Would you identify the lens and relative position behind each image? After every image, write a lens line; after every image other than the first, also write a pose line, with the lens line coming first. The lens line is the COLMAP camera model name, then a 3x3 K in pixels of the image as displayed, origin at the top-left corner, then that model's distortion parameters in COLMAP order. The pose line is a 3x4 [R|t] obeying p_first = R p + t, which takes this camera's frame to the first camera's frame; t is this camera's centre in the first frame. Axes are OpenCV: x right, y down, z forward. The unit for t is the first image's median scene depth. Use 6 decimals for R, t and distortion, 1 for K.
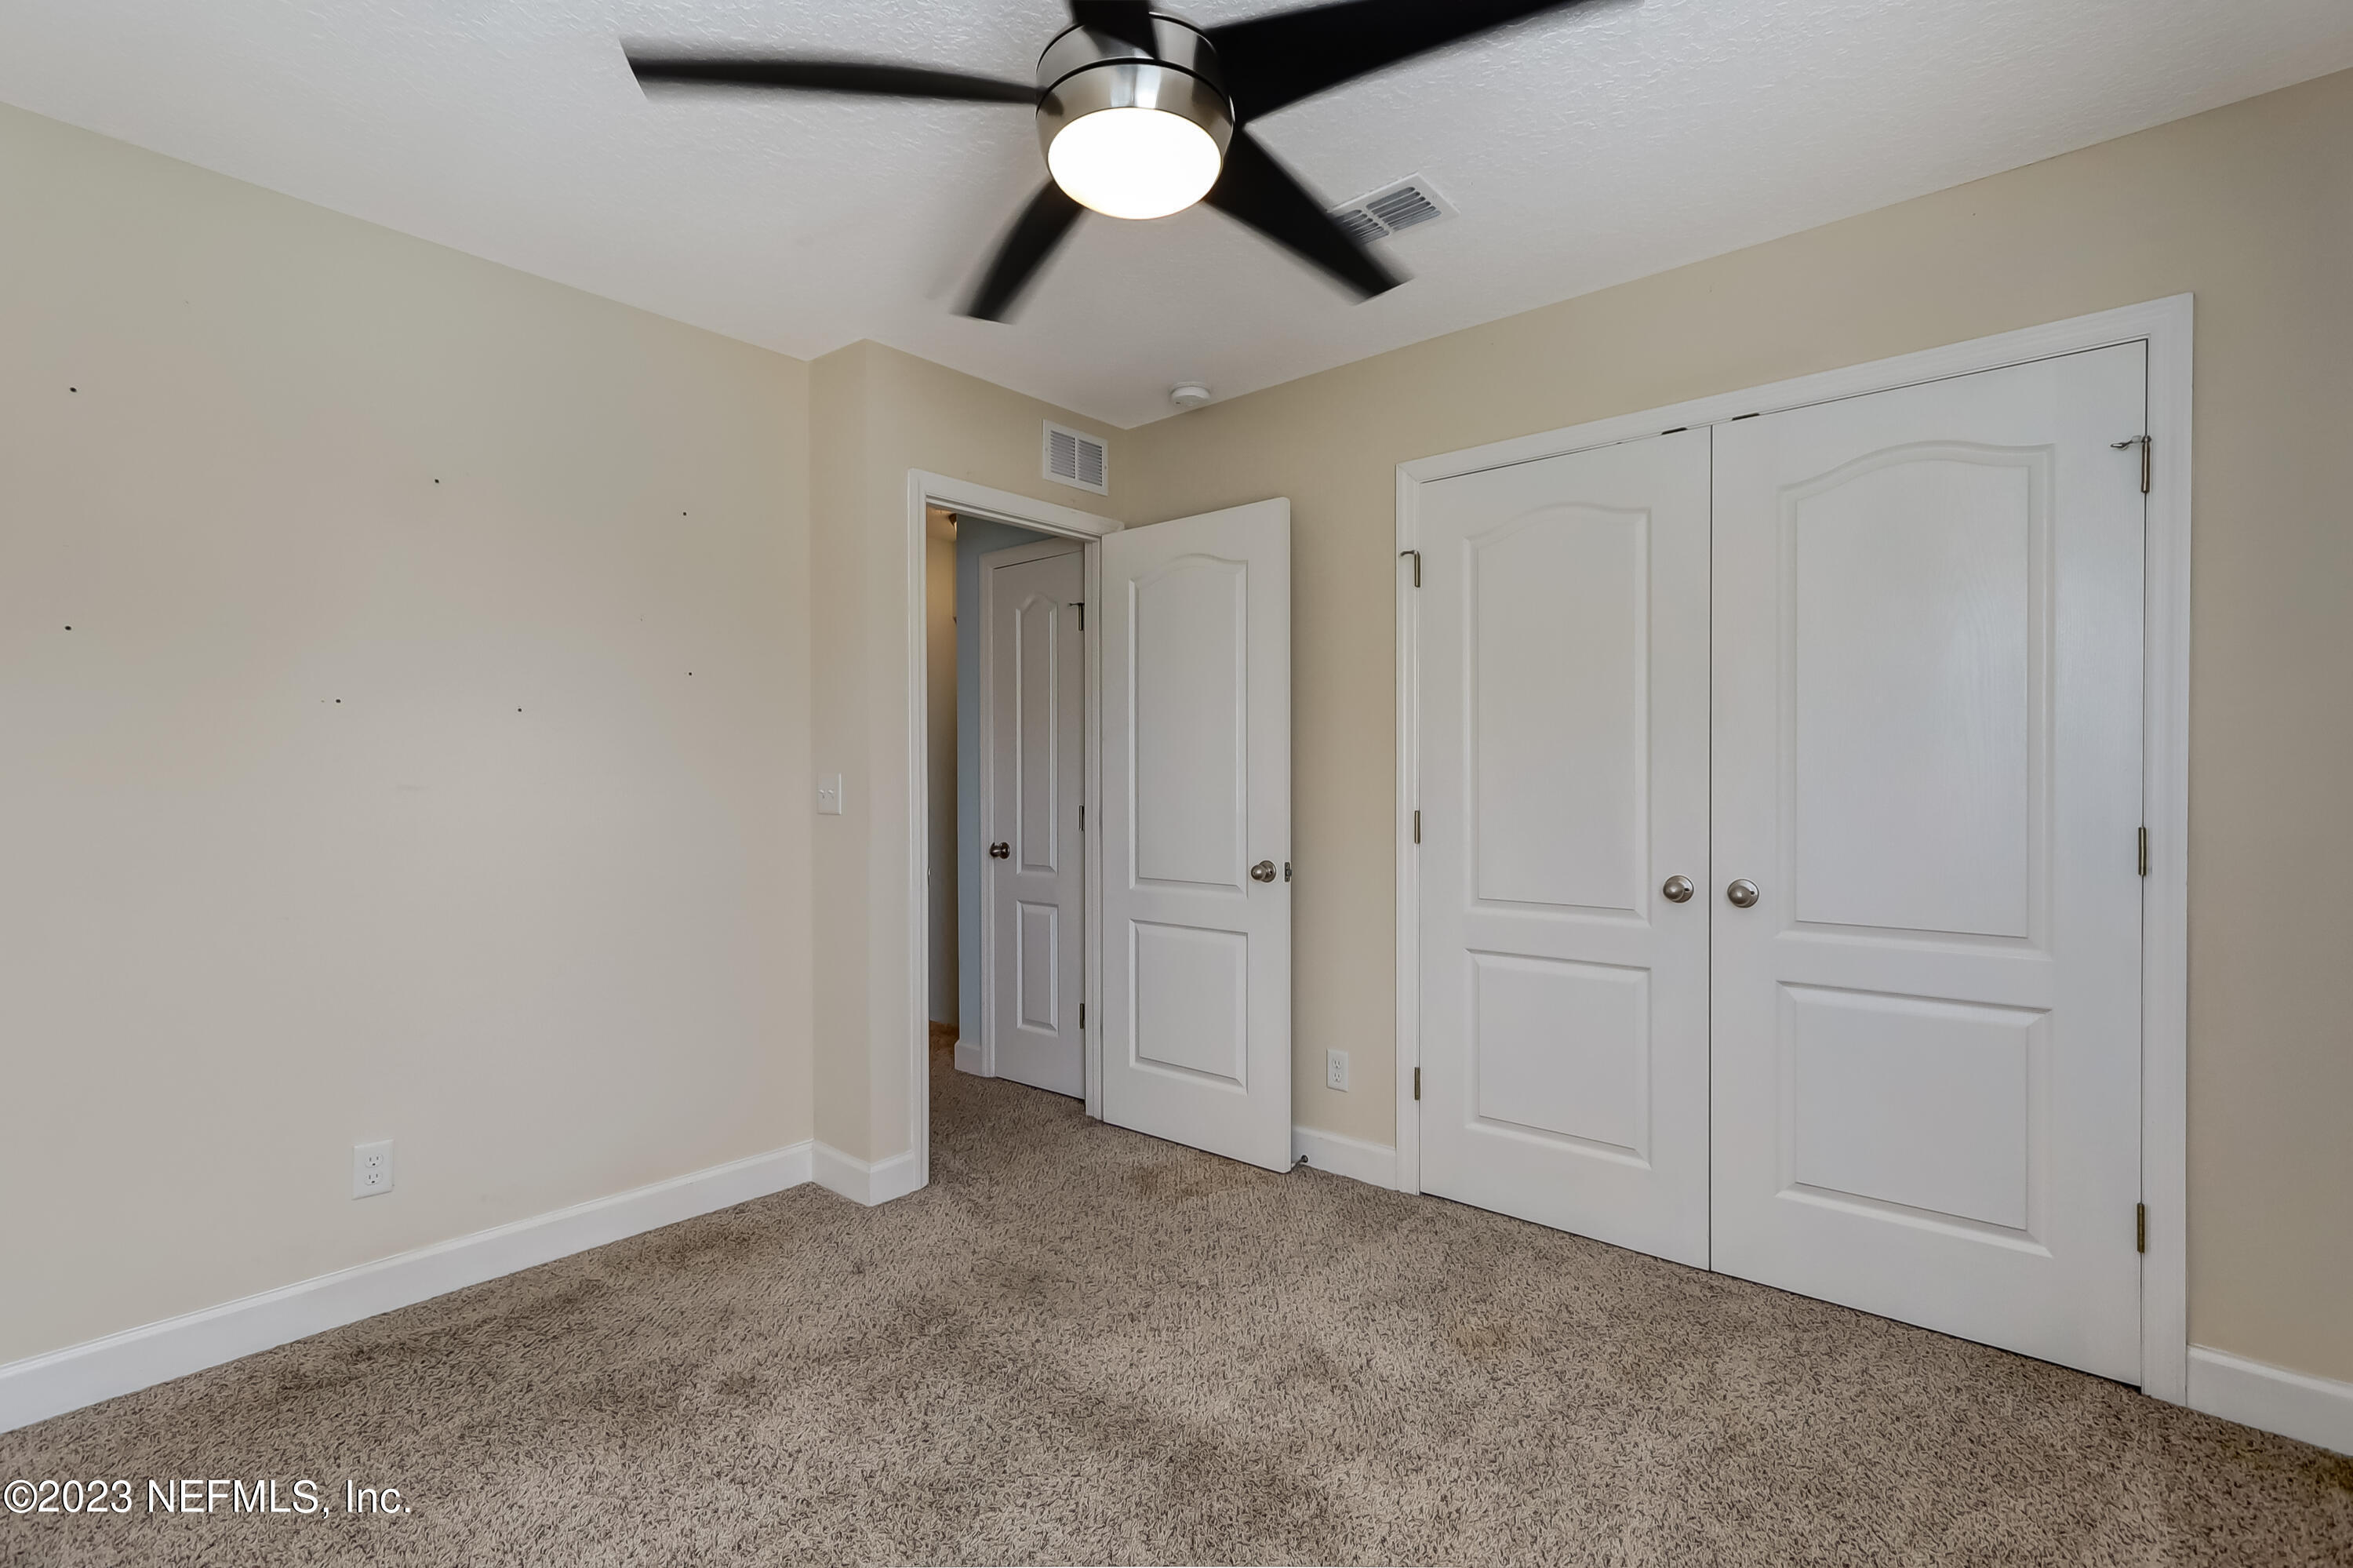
lens RADIAL K [[1083.5, 0, 1171.1], [0, 1083.5, 783.1], [0, 0, 1]] dist [0.000240, 0.002837]
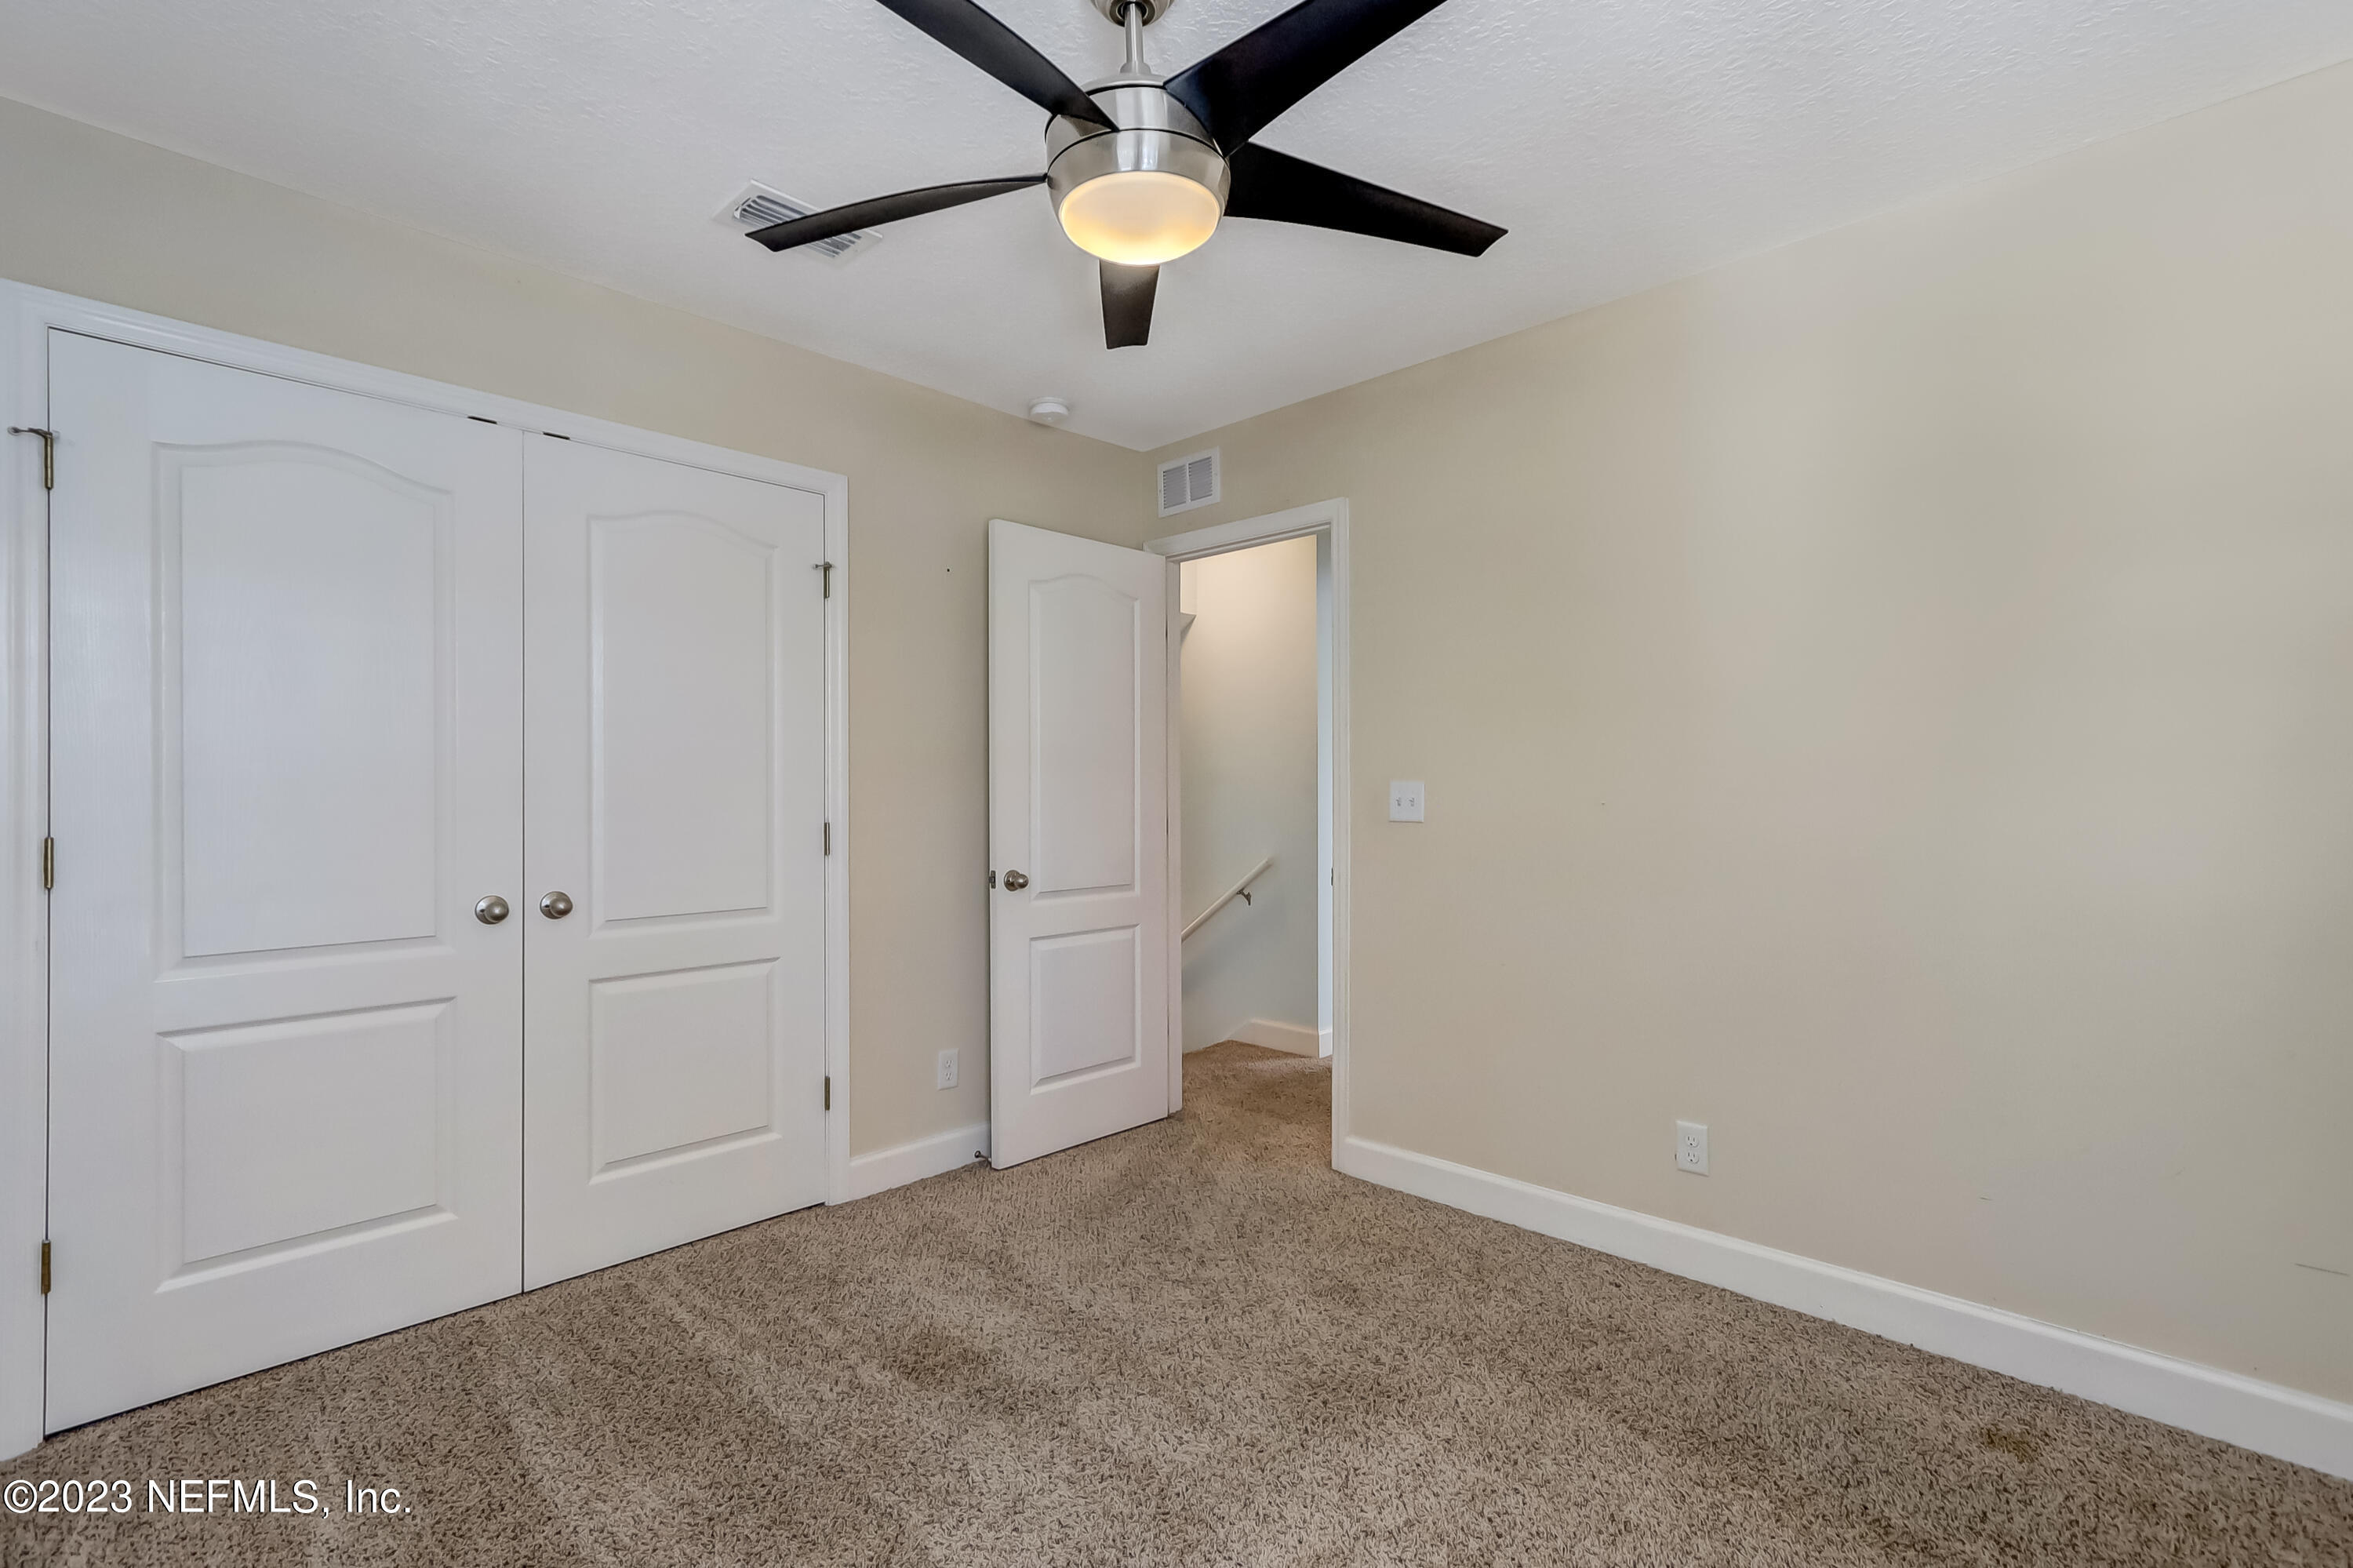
lens RADIAL K [[1098.9, 0, 1167.0], [0, 1098.9, 786.5], [0, 0, 1]] dist [0.000005, 0.003509]
pose [[0.035465, 0.004939, 0.999359, -0.503934], [-0.003235, 0.999983, -0.004827, -0.005215], [-0.999366, -0.003062, 0.035480, 0.403610]]
